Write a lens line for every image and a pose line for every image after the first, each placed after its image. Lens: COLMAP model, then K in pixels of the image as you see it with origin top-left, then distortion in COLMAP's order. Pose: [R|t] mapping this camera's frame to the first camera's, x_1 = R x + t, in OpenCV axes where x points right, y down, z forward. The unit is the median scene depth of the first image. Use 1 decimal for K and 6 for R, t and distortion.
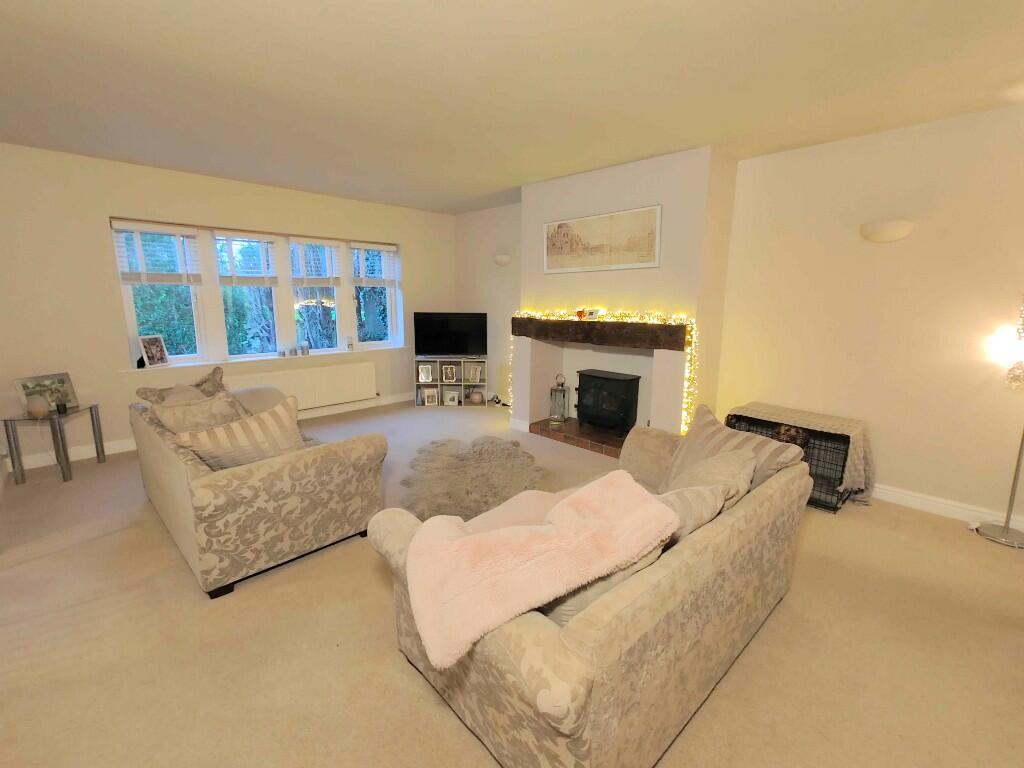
lens RADIAL K [[450.0, 0, 509.3], [0, 450.0, 379.7], [0, 0, 1]] dist [0.001900, -0.000165]
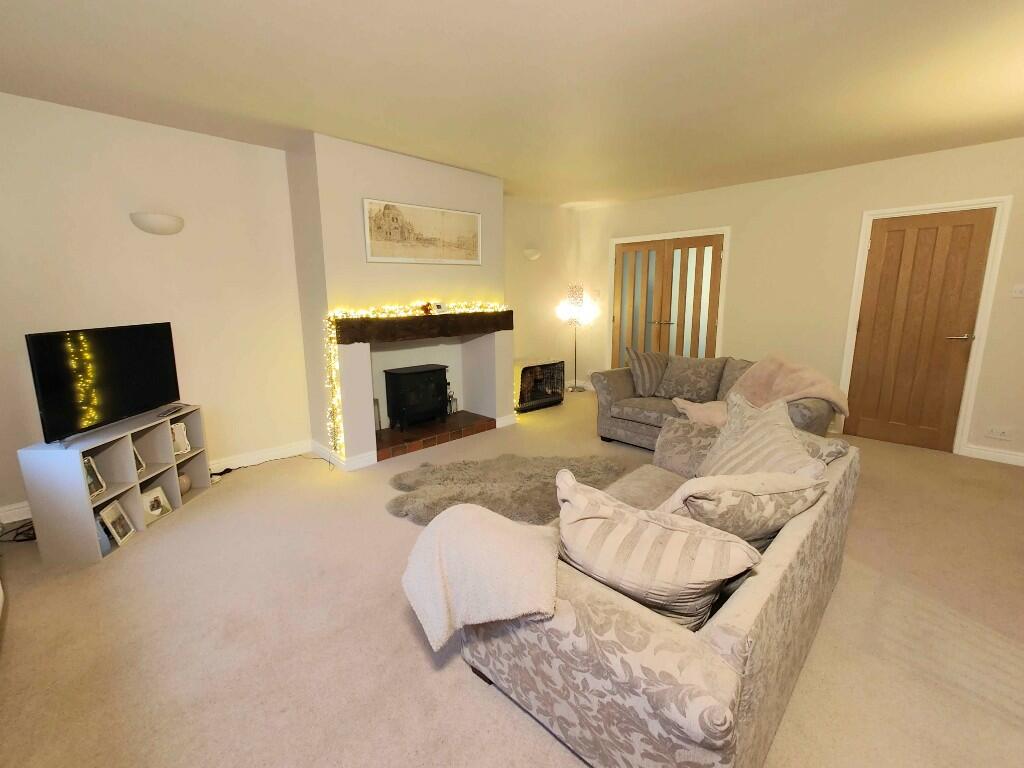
lens RADIAL K [[450.0, 0, 509.3], [0, 450.0, 379.7], [0, 0, 1]] dist [0.001900, -0.000165]
pose [[-0.012108, -0.196685, 0.980392, -0.812420], [0.189998, 0.962149, 0.195372, -0.153633], [-0.981710, 0.188638, 0.025720, 0.835165]]
